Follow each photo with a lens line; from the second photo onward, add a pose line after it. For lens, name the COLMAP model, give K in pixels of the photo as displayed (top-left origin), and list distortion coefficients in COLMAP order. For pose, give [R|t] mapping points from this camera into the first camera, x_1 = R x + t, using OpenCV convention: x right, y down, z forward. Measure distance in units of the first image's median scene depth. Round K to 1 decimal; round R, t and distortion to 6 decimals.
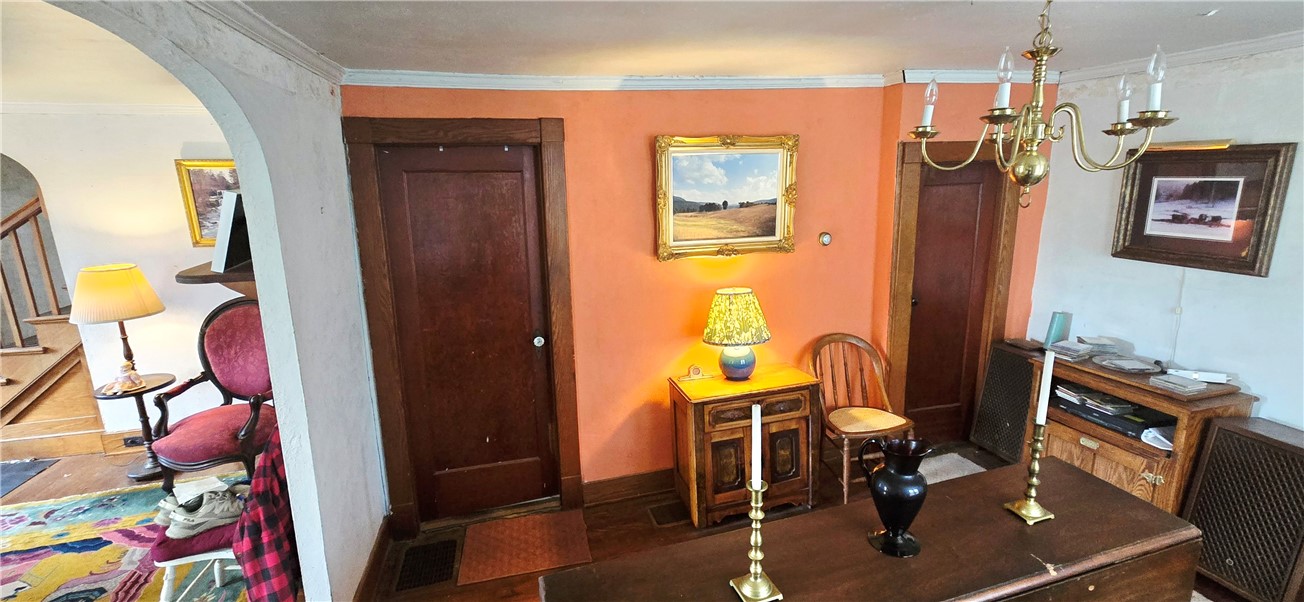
lens RADIAL K [[542.9, 0, 658.6], [0, 542.9, 299.3], [0, 0, 1]] dist [-0.001135, 0.000064]
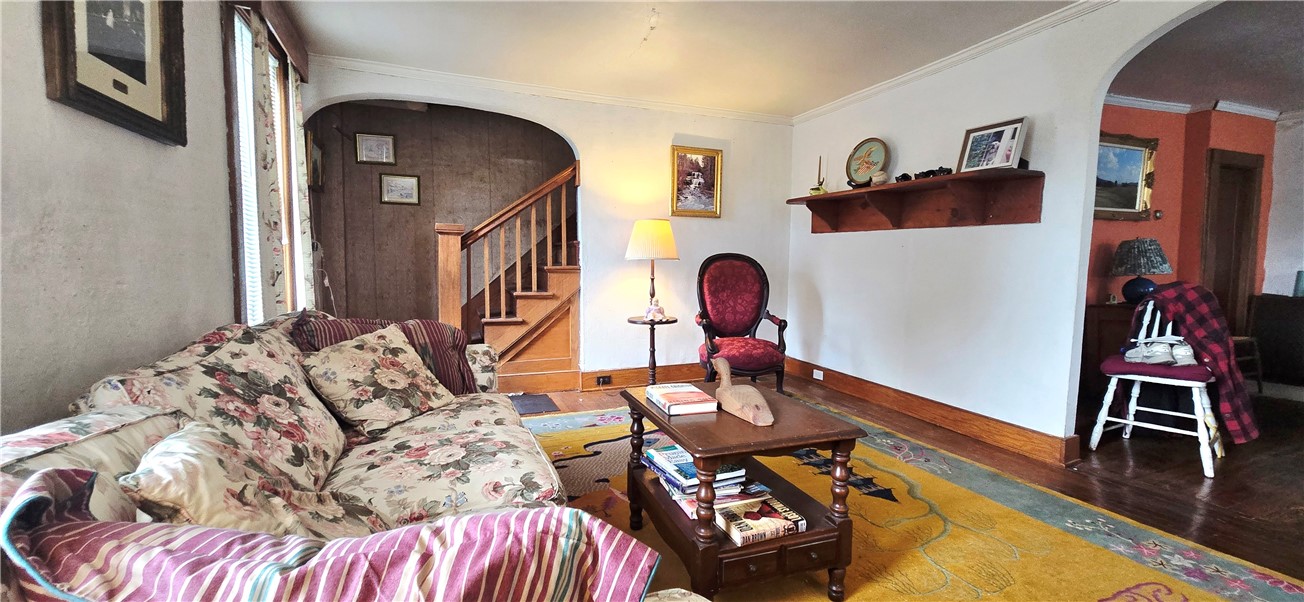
lens RADIAL K [[542.9, 0, 658.6], [0, 542.9, 299.3], [0, 0, 1]] dist [-0.001135, 0.000064]
pose [[0.993197, 0.011213, 0.115908, -1.078234], [0.007150, 0.987603, -0.156808, 0.298766], [-0.116229, 0.156570, 0.980804, -0.185666]]
